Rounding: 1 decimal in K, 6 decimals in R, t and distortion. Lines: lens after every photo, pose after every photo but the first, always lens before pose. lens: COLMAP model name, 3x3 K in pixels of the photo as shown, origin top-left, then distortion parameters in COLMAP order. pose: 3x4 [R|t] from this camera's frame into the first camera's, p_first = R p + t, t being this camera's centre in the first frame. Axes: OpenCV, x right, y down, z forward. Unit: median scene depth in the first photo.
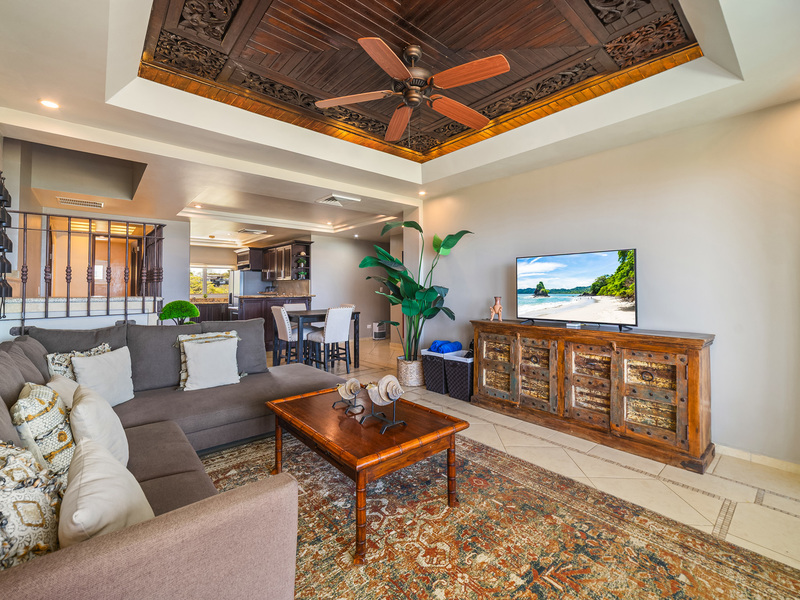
lens RADIAL K [[357.8, 0, 403.3], [0, 357.8, 282.9], [0, 0, 1]] dist [-0.002486, 0.000252]
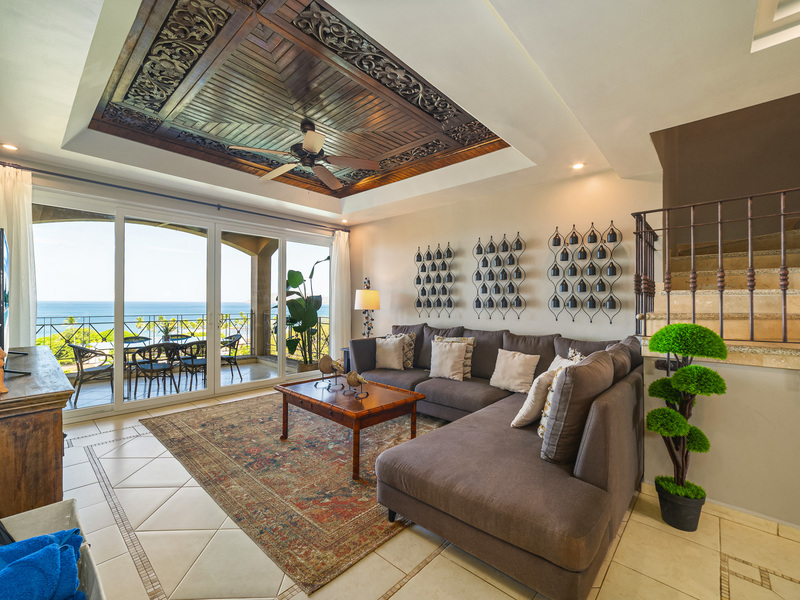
lens RADIAL K [[348.1, 0, 396.2], [0, 348.1, 301.3], [0, 0, 1]] dist [-0.001532, 0.000688]
pose [[-0.993469, -0.002422, -0.114078, -0.113005], [0.000294, 0.999717, -0.023786, 0.032511], [0.114103, -0.023664, -0.993187, 1.659369]]
